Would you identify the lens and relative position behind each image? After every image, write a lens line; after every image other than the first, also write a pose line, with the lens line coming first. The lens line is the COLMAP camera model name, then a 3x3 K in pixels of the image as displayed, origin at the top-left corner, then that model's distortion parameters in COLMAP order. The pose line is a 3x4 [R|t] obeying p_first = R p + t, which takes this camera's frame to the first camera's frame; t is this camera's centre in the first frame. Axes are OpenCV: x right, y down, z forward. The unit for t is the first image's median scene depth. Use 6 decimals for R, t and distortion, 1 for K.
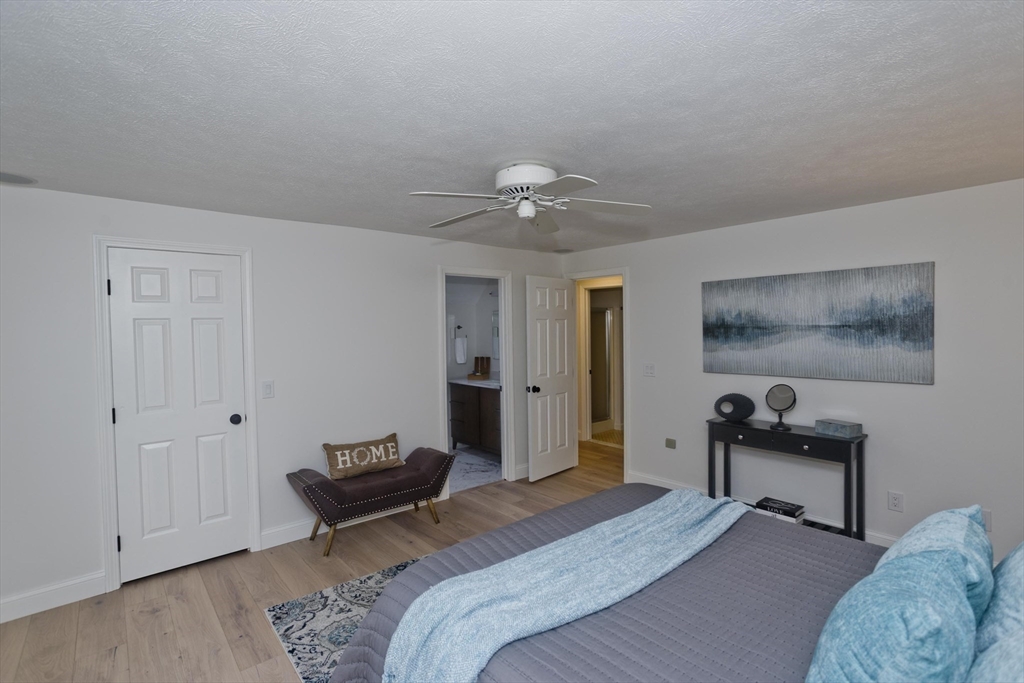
lens RADIAL K [[489.6, 0, 513.6], [0, 489.6, 338.0], [0, 0, 1]] dist [-0.055670, 0.034227]
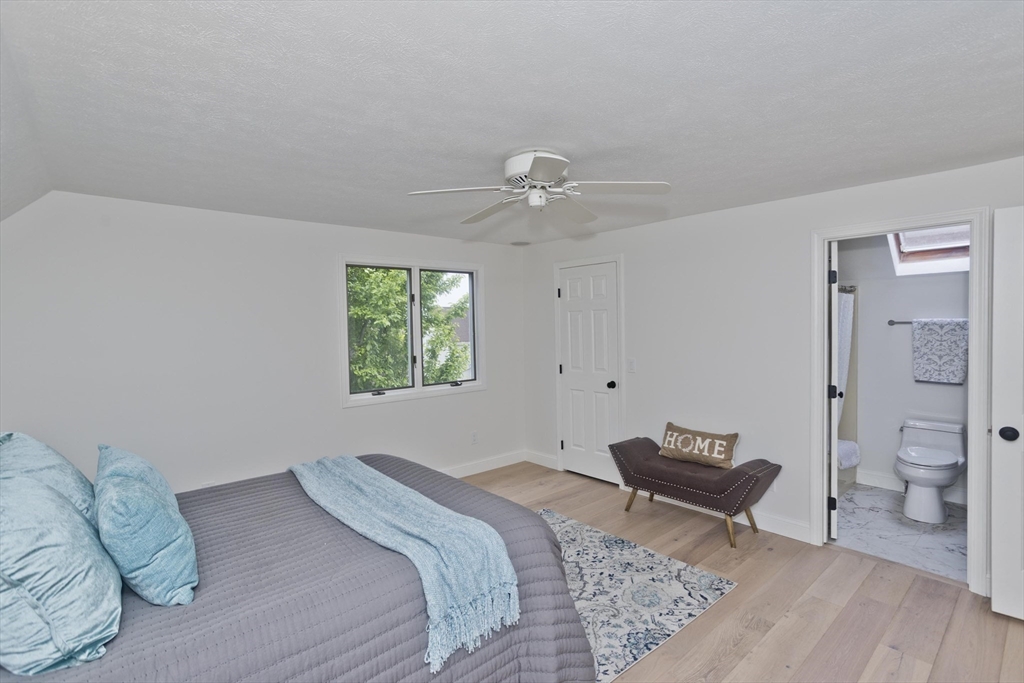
lens RADIAL K [[489.6, 0, 513.6], [0, 489.6, 338.0], [0, 0, 1]] dist [-0.055670, 0.034227]
pose [[0.007426, 0.040638, -0.999146, 0.676756], [-0.006742, 0.999153, 0.040588, -0.011807], [0.999950, 0.006435, 0.007694, 0.630343]]
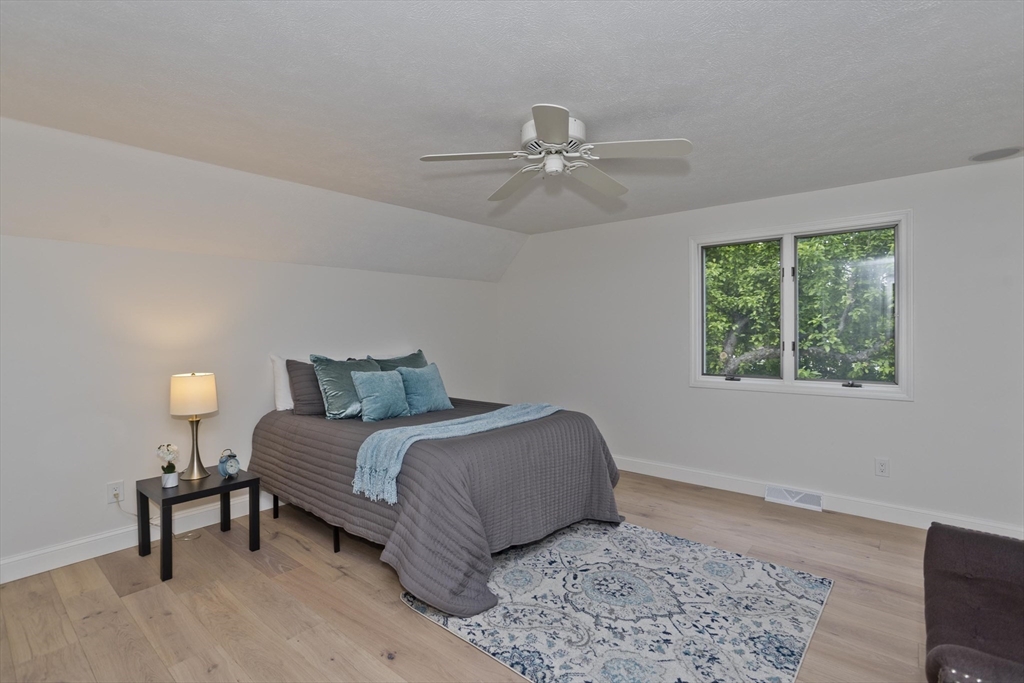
lens RADIAL K [[489.6, 0, 513.6], [0, 489.6, 338.0], [0, 0, 1]] dist [-0.055670, 0.034227]
pose [[-0.987591, 0.023060, -0.155343, 0.174062], [0.016979, 0.999041, 0.040364, 0.025900], [0.156124, 0.037225, -0.987036, 1.292988]]
